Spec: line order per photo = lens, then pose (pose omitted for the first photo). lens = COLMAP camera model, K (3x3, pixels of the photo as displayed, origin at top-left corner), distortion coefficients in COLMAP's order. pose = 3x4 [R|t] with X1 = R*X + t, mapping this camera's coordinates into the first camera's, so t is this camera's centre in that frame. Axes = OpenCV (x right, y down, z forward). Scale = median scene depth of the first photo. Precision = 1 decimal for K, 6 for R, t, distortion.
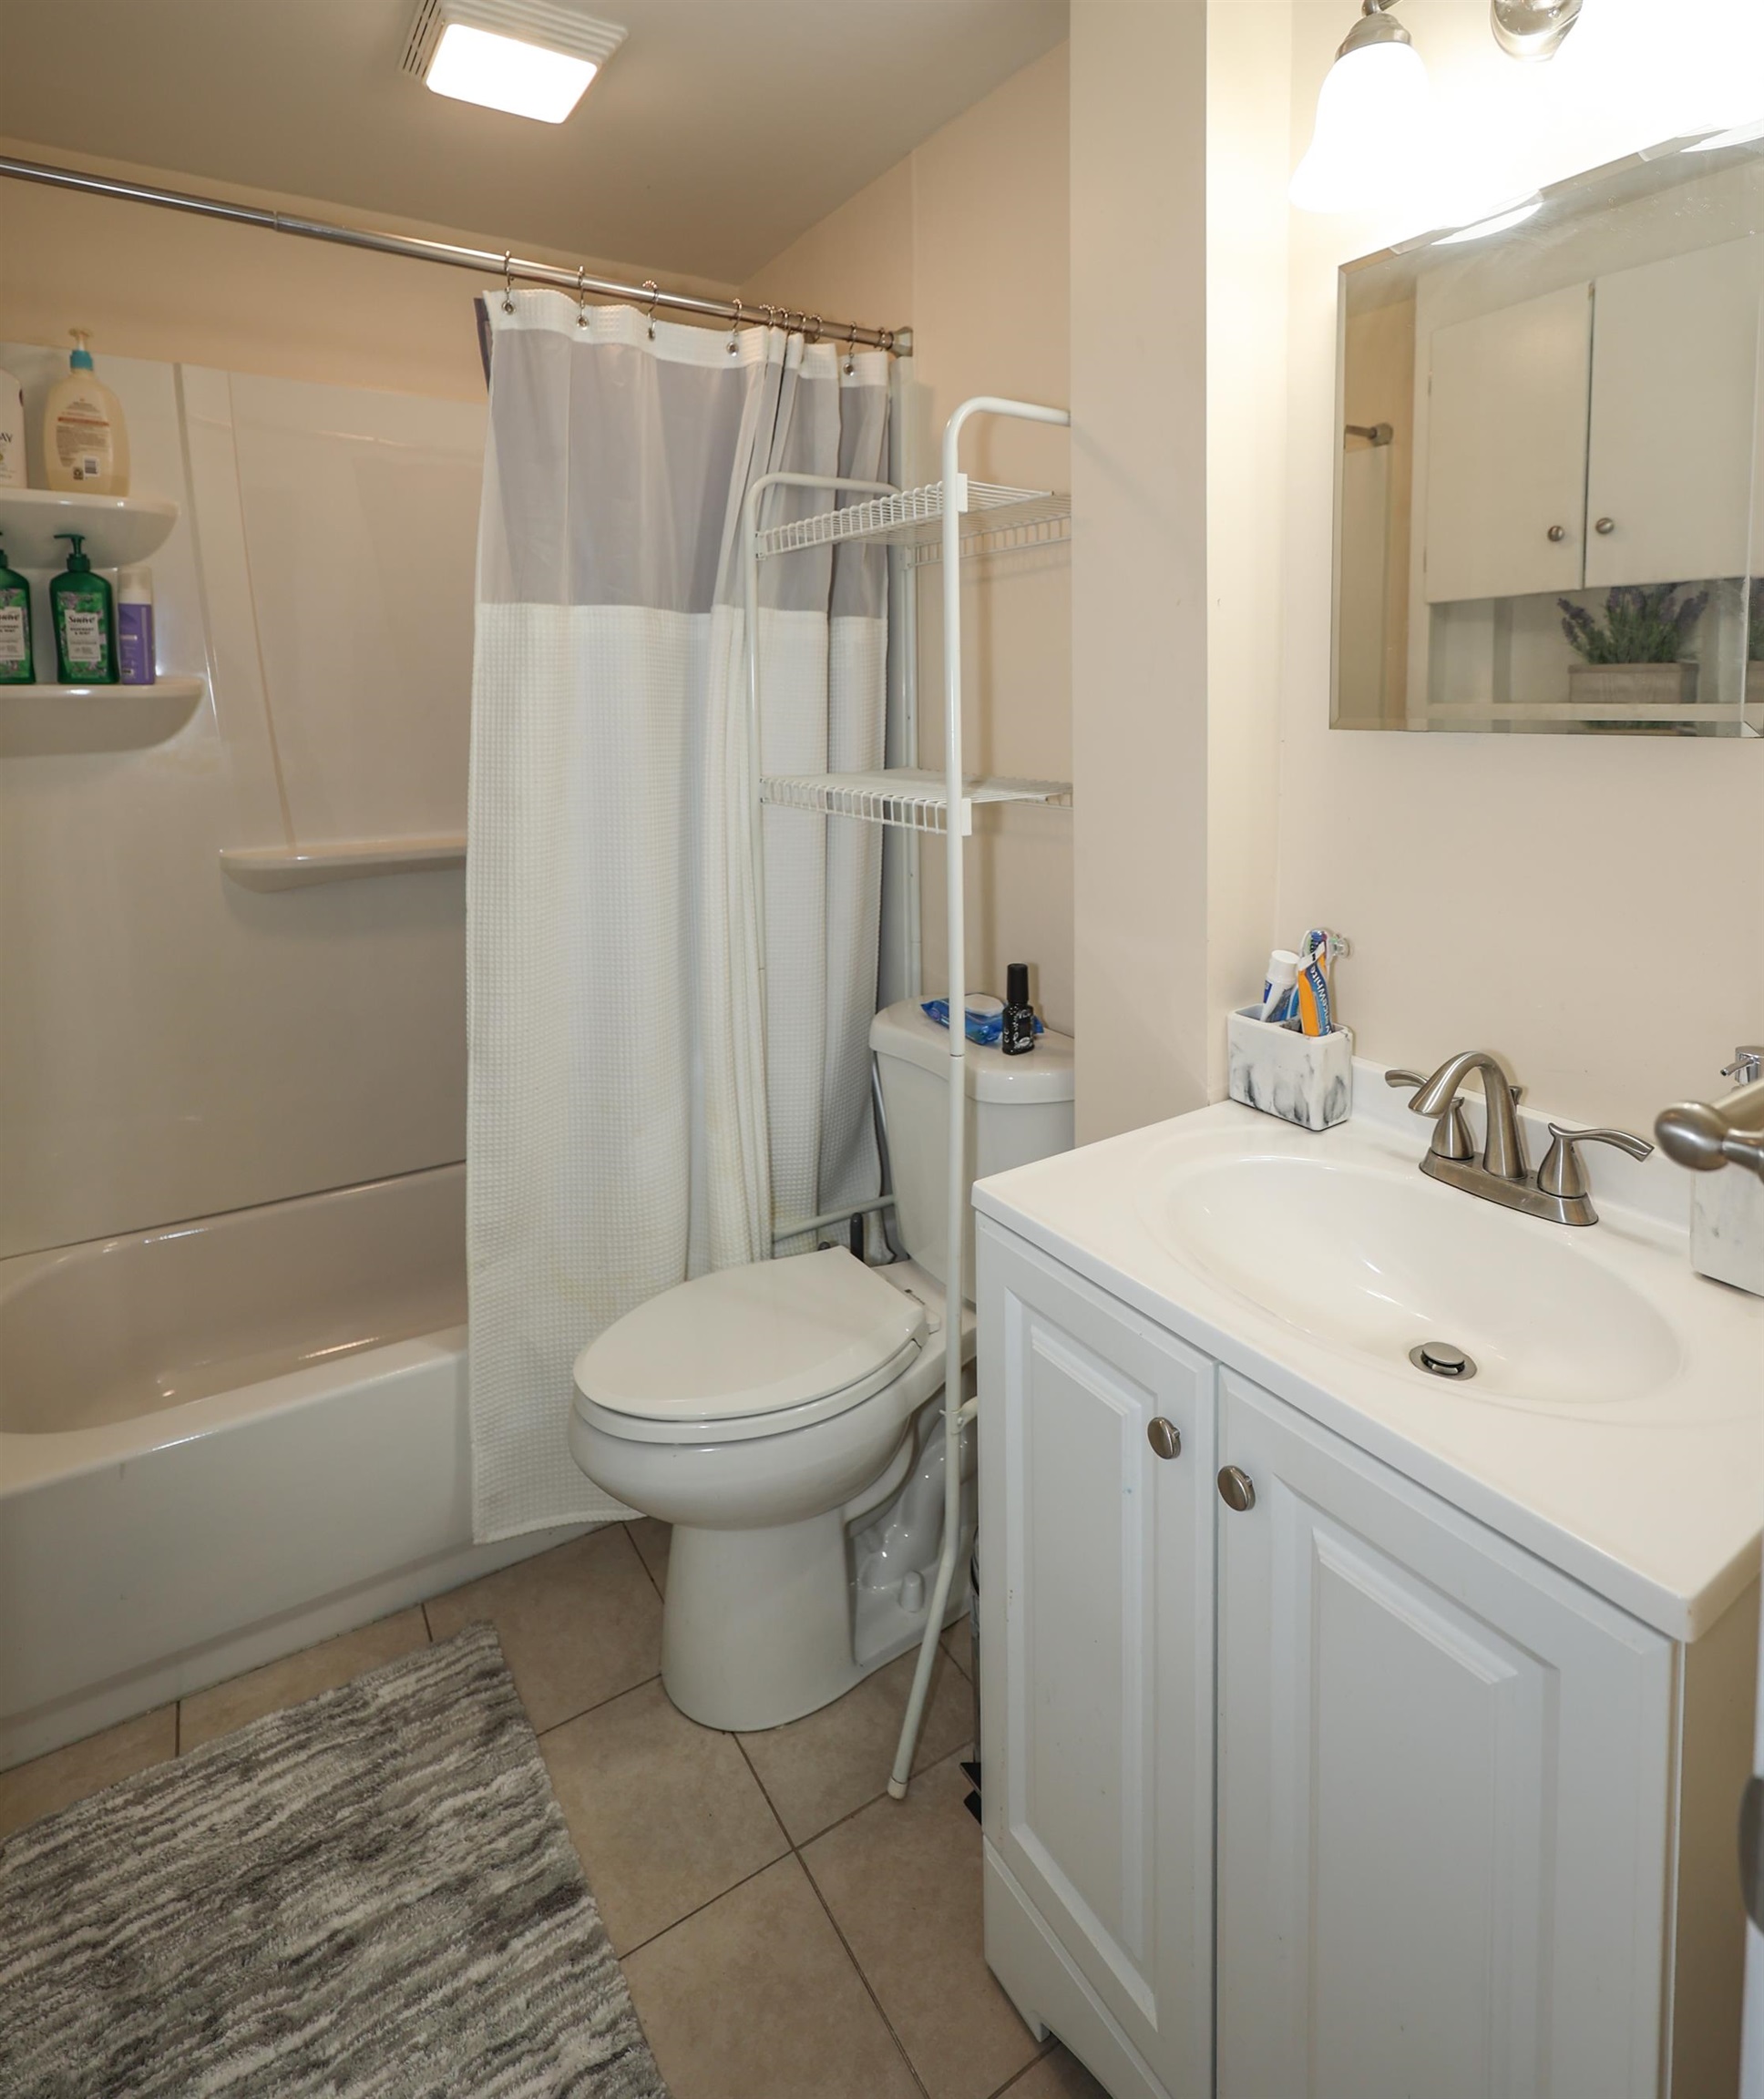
lens RADIAL K [[1071.8, 0, 812.1], [0, 1071.8, 1049.1], [0, 0, 1]] dist [0.000360, 0.001290]
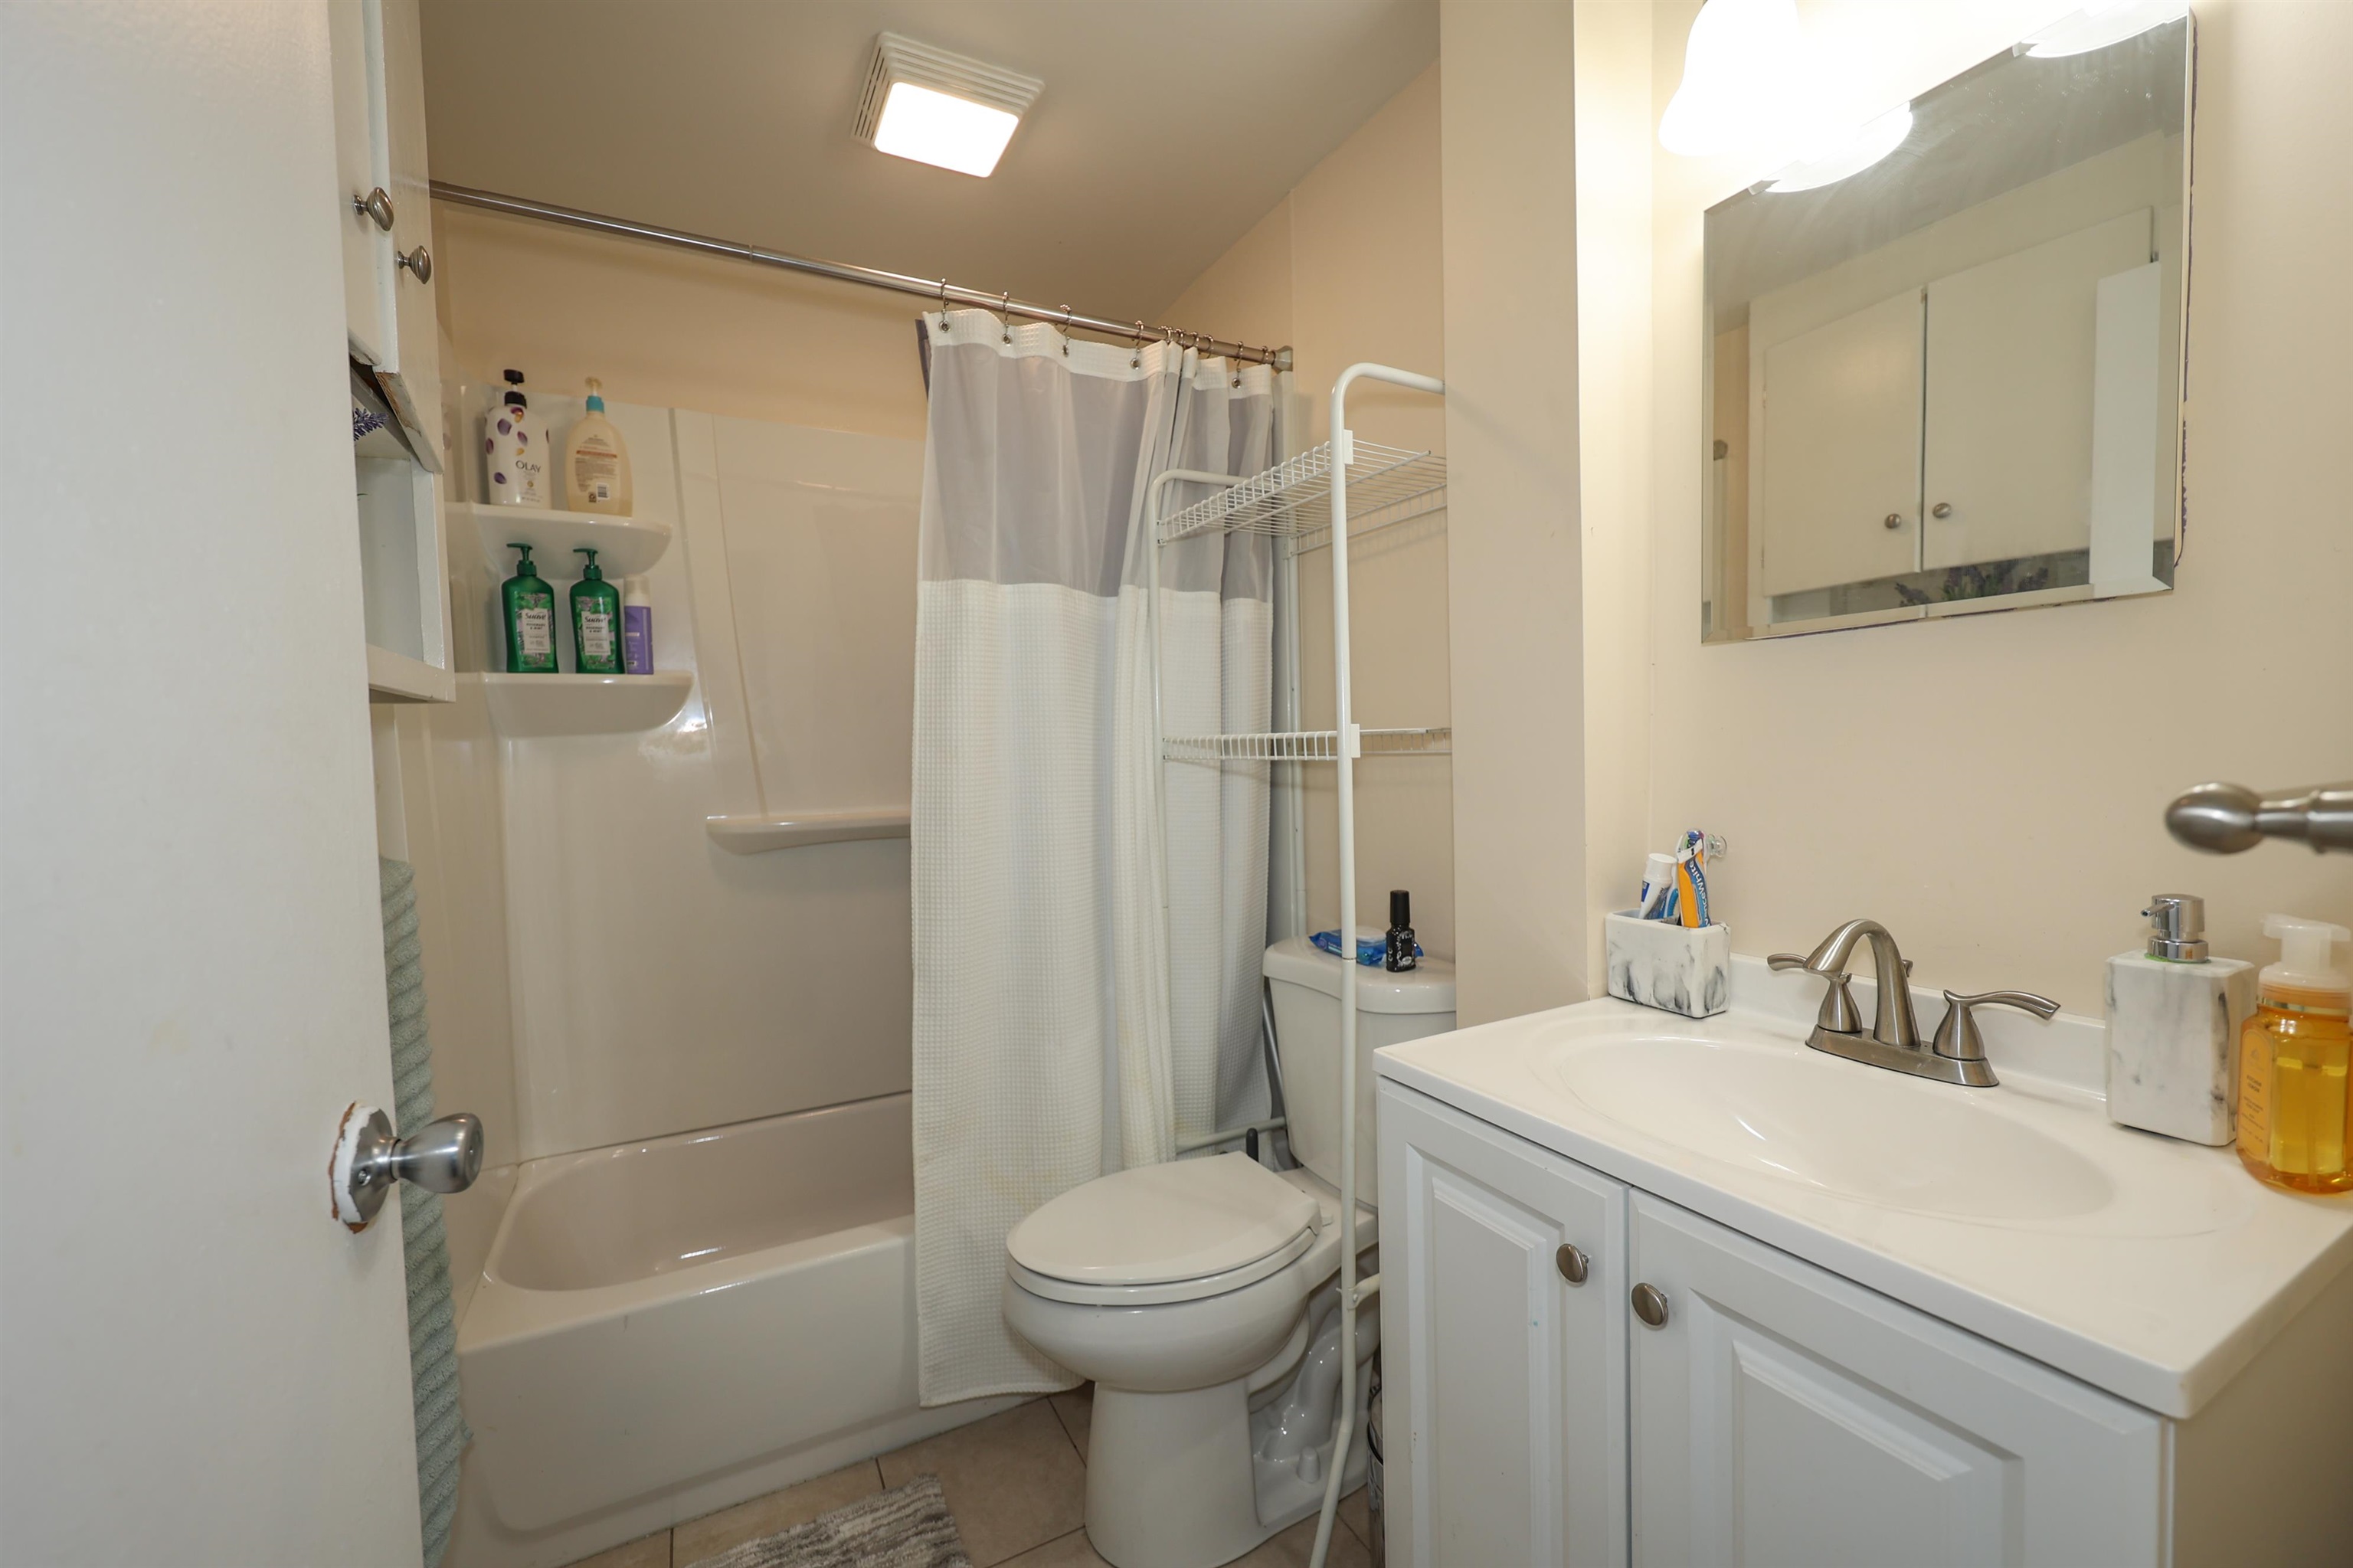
lens RADIAL K [[1024.2, 0, 1161.6], [0, 1024.2, 788.2], [0, 0, 1]] dist [0.004980, 0.000514]
pose [[0.996224, -0.010597, -0.086167, 0.040534], [0.009151, 0.999811, -0.017155, -0.172164], [0.086333, 0.016302, 0.996133, -0.074081]]
